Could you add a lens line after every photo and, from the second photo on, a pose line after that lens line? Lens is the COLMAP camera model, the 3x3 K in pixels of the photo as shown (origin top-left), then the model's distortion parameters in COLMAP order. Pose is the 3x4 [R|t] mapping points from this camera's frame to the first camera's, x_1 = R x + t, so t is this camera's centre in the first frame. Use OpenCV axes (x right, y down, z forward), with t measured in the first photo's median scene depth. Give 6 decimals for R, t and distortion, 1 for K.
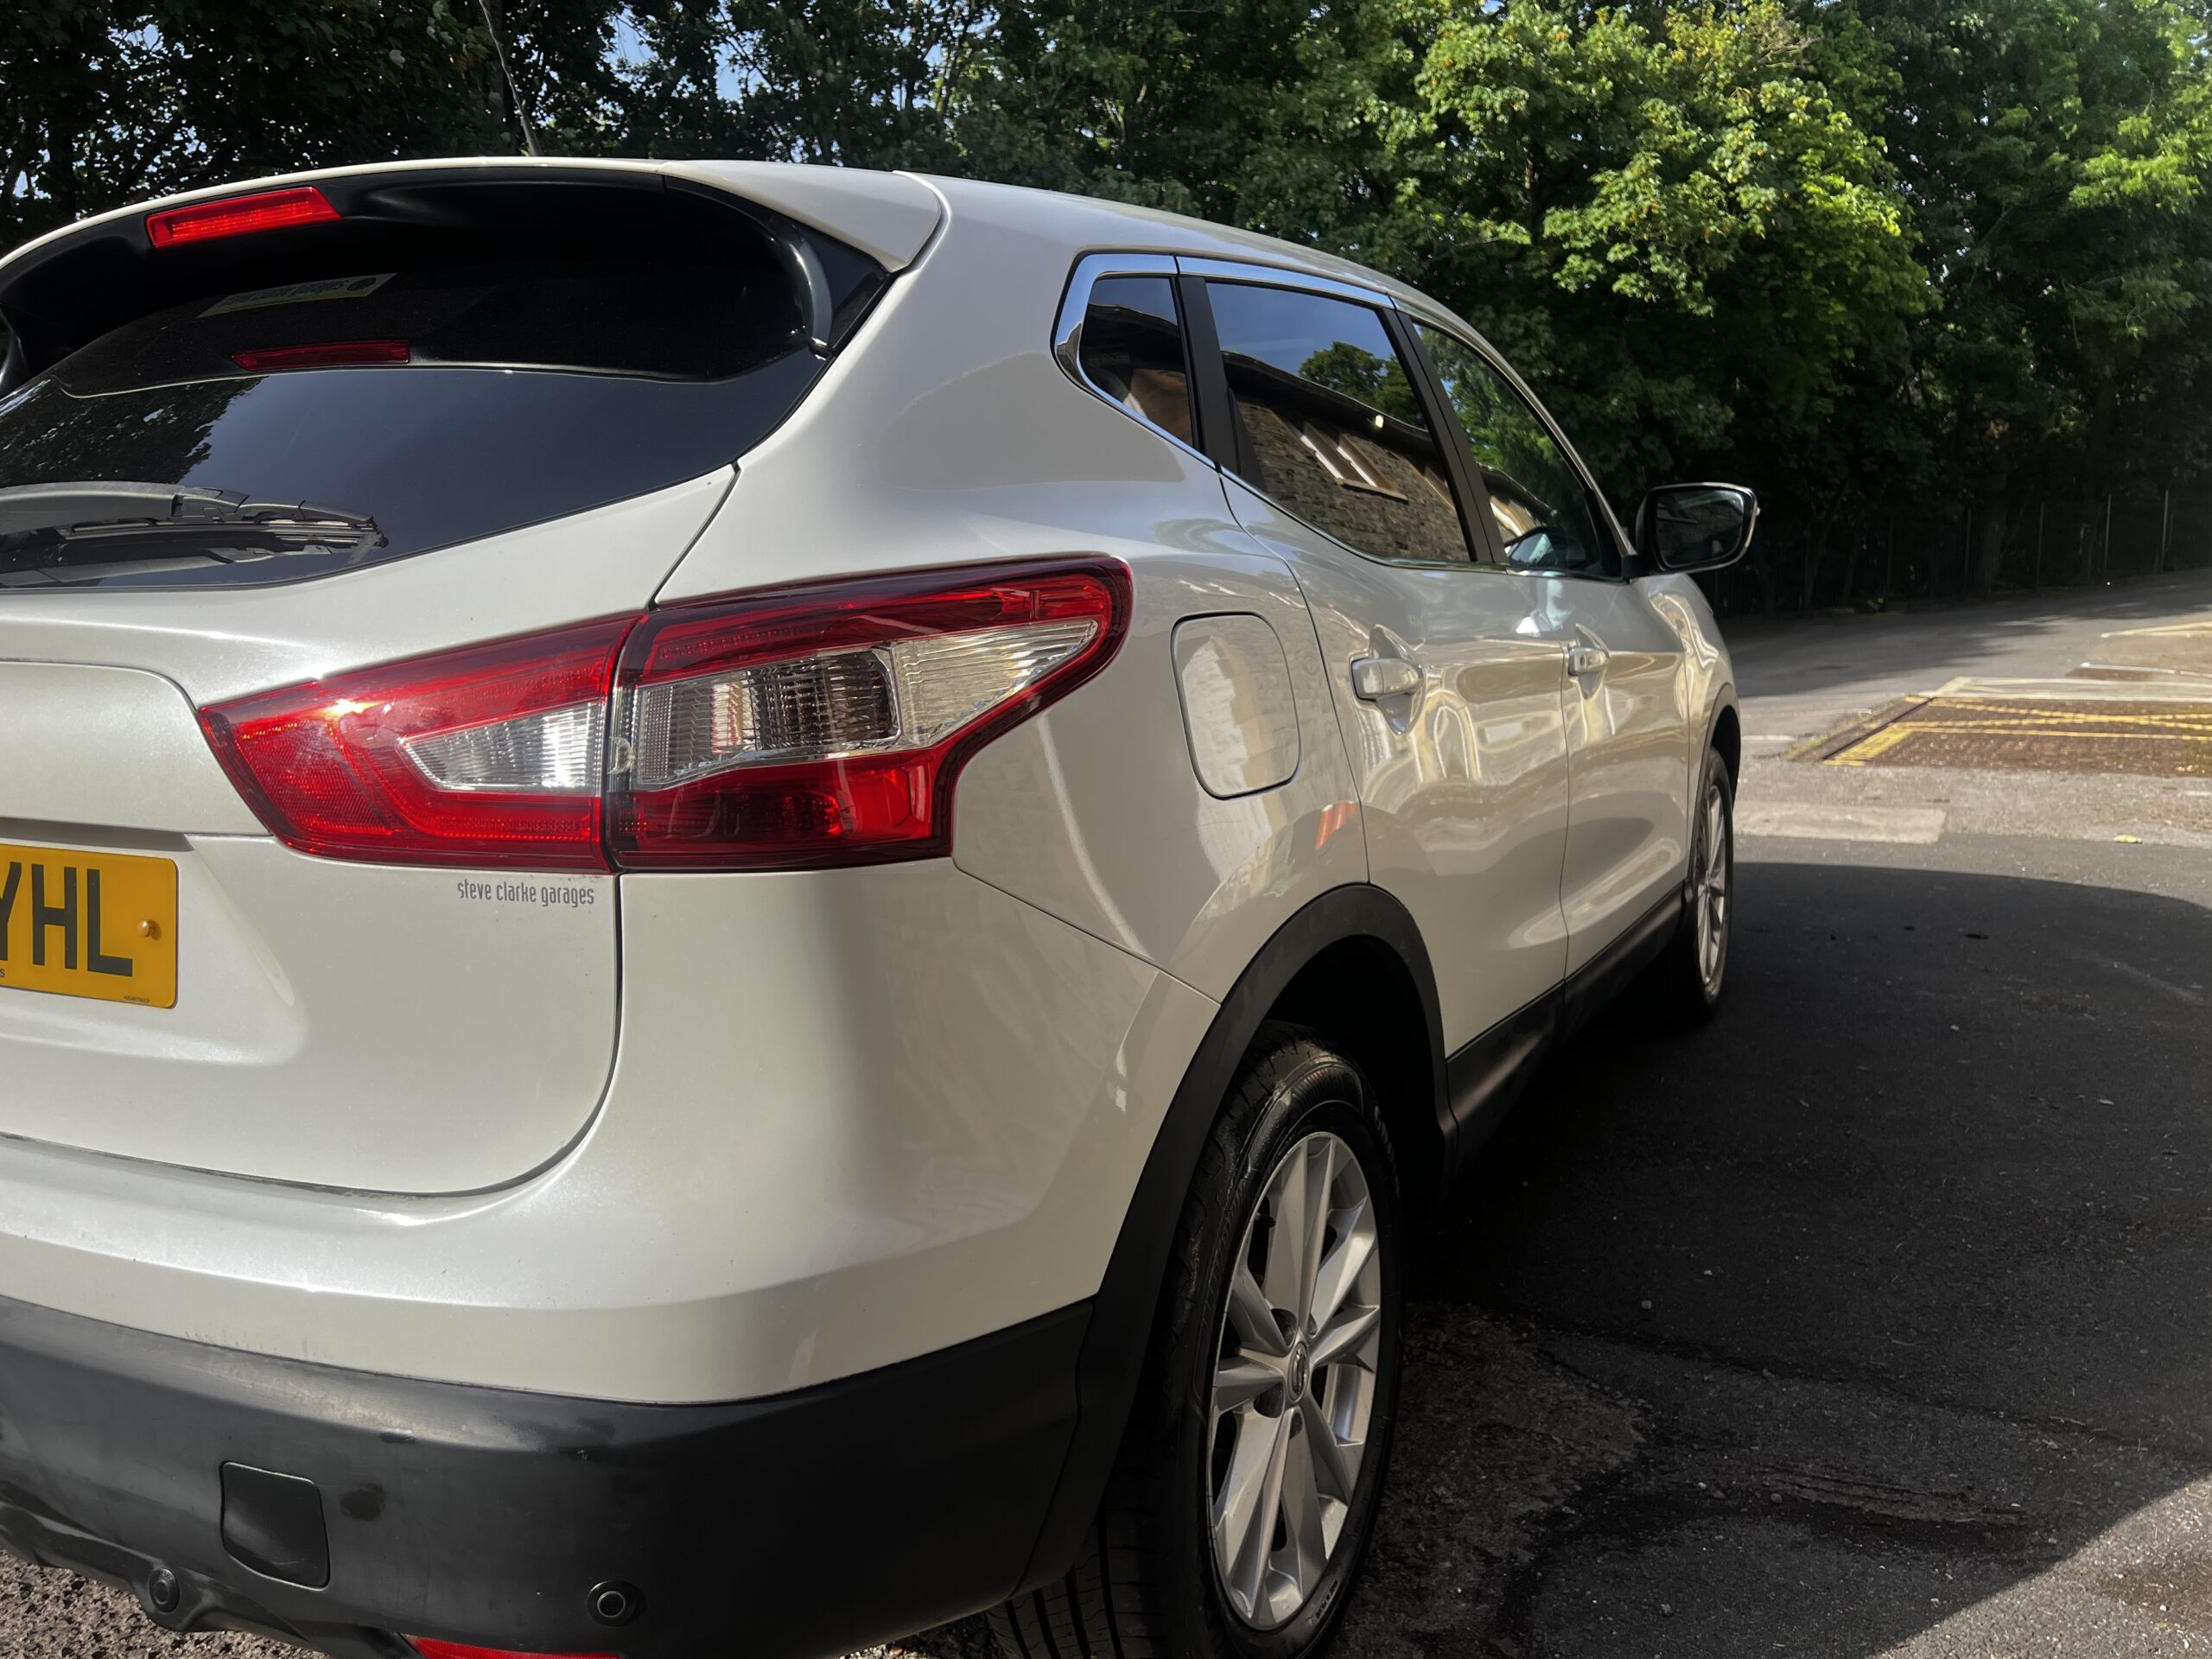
lens RADIAL K [[1590.2, 0, 1106.0], [0, 1590.2, 829.5], [0, 0, 1]] dist [-0.001748, 0.000432]
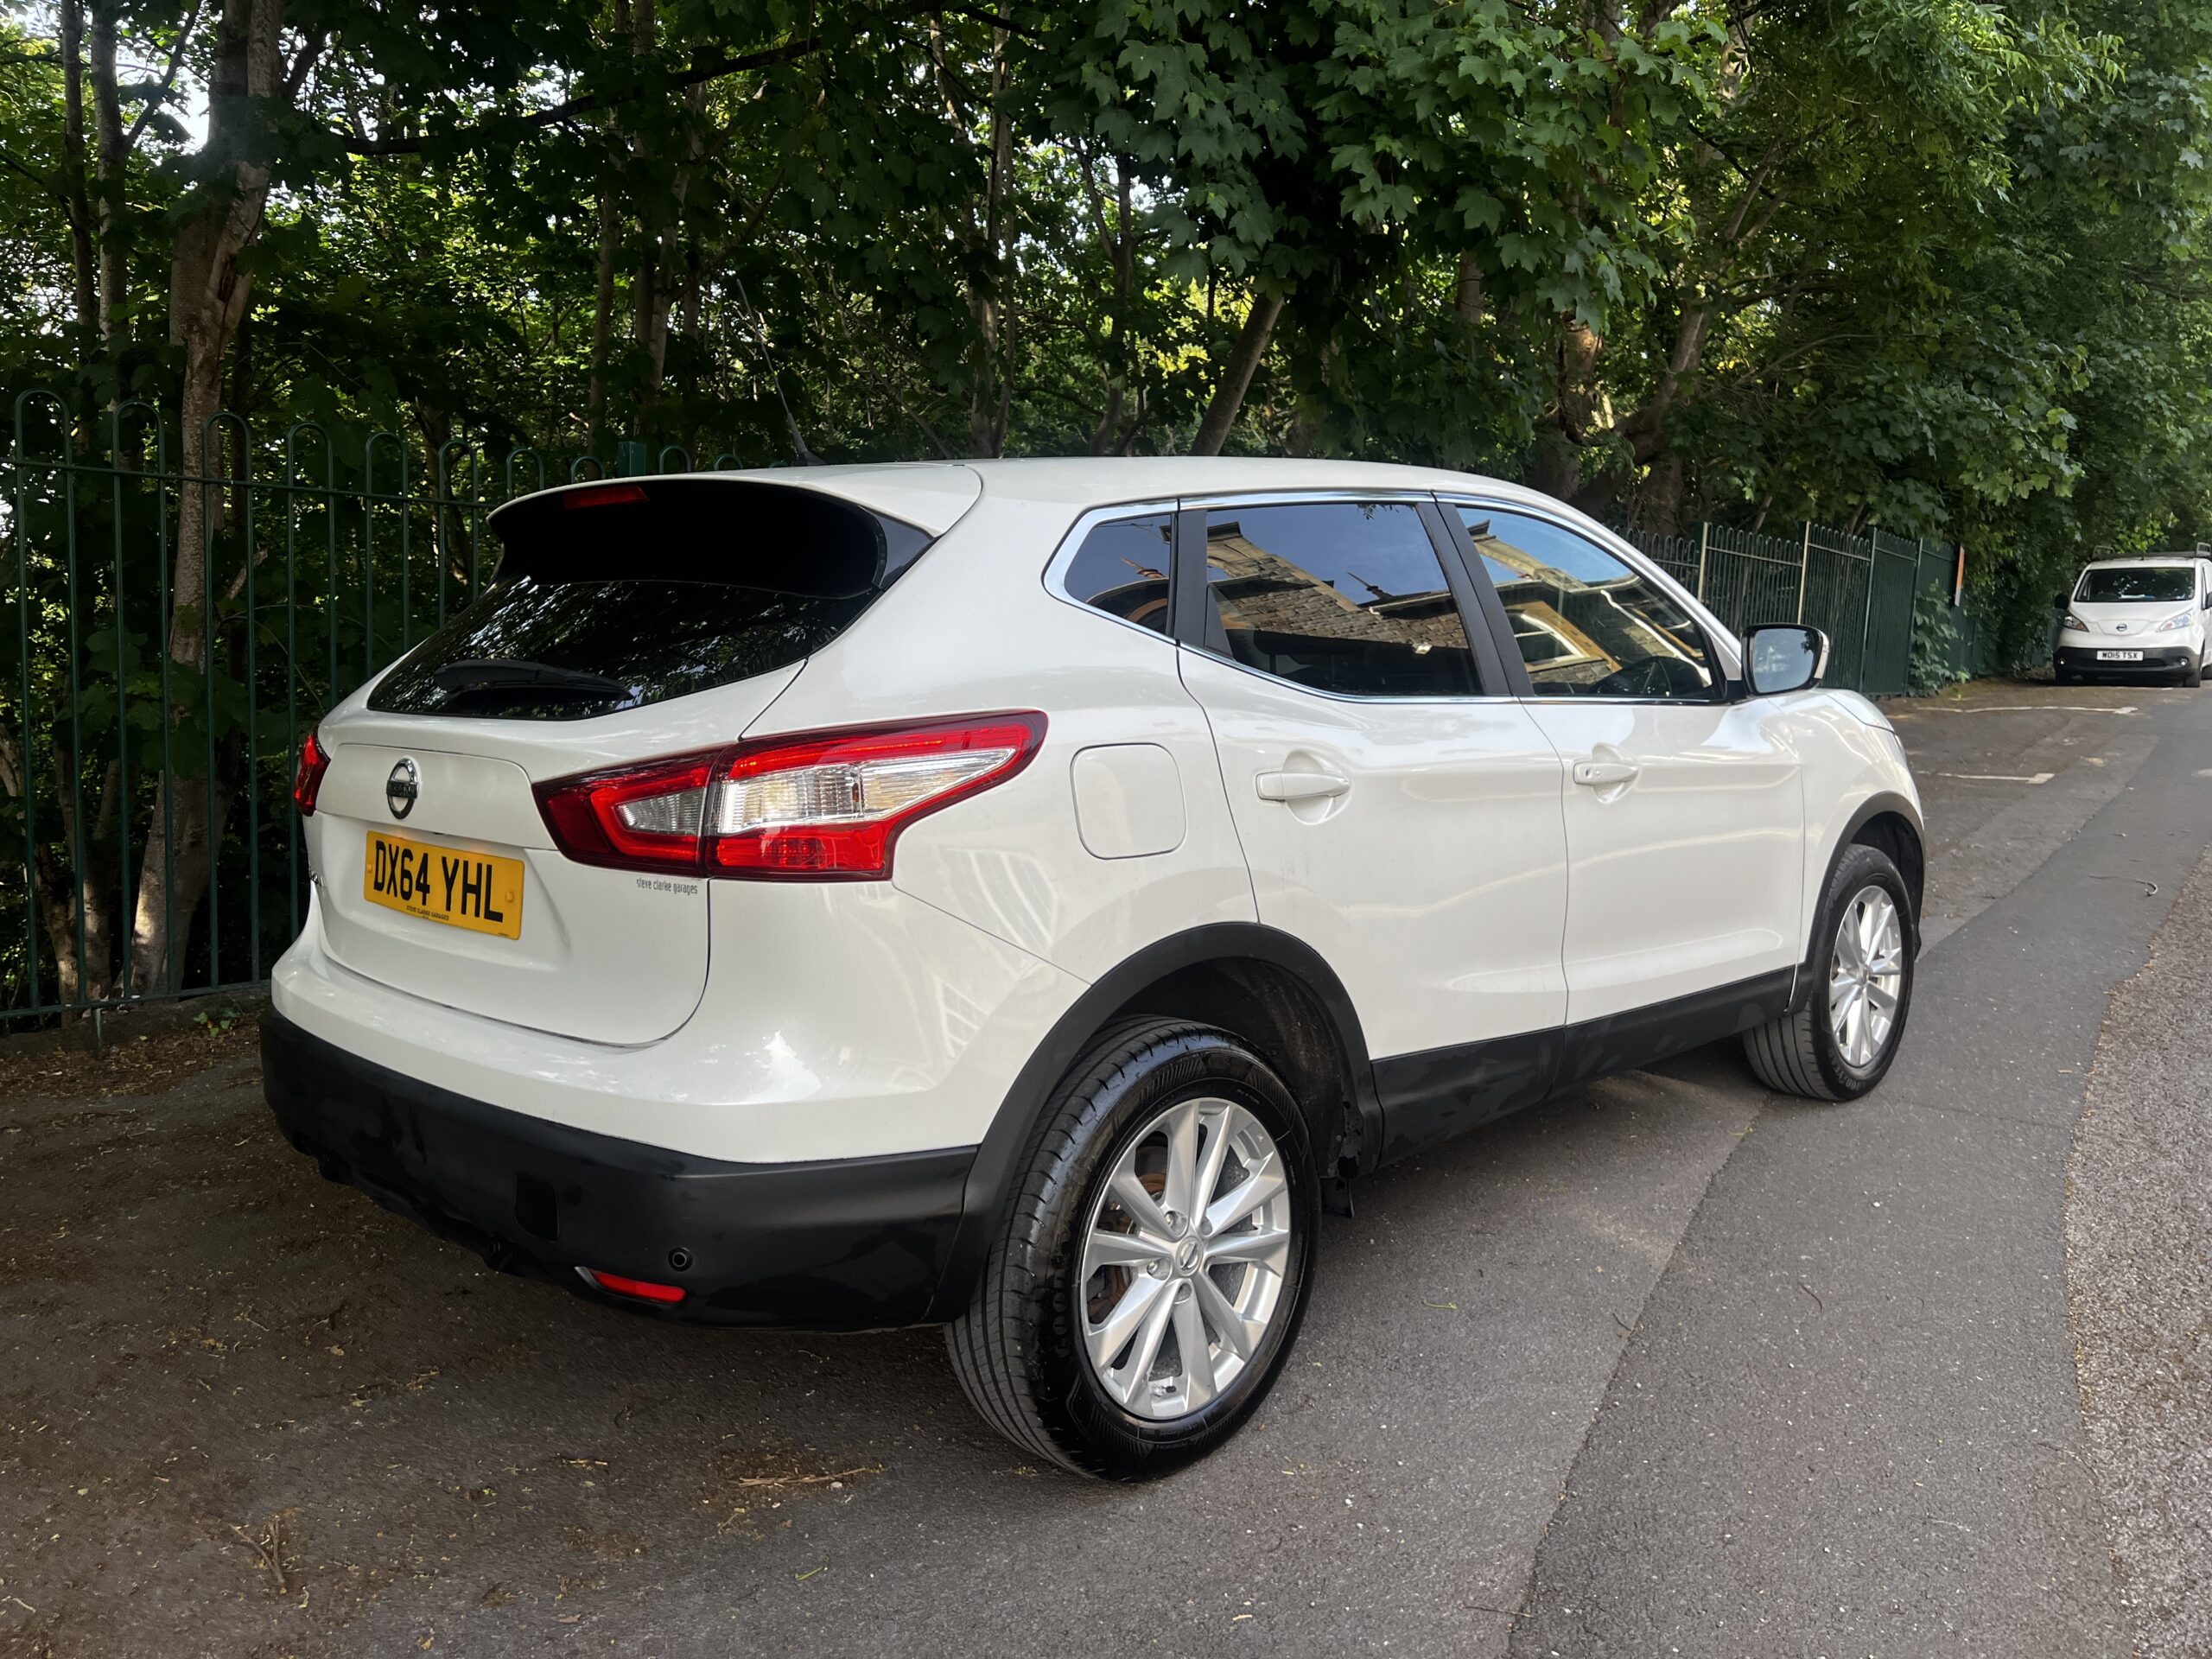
lens RADIAL K [[1695.0, 0, 1106.0], [0, 1695.0, 829.5], [0, 0, 1]] dist [0.020058, -0.006605]
pose [[0.952587, 0.043948, -0.301076, 0.655642], [-0.054825, 0.998110, -0.027768, -0.000588], [0.299287, 0.042958, 0.953196, -0.694533]]
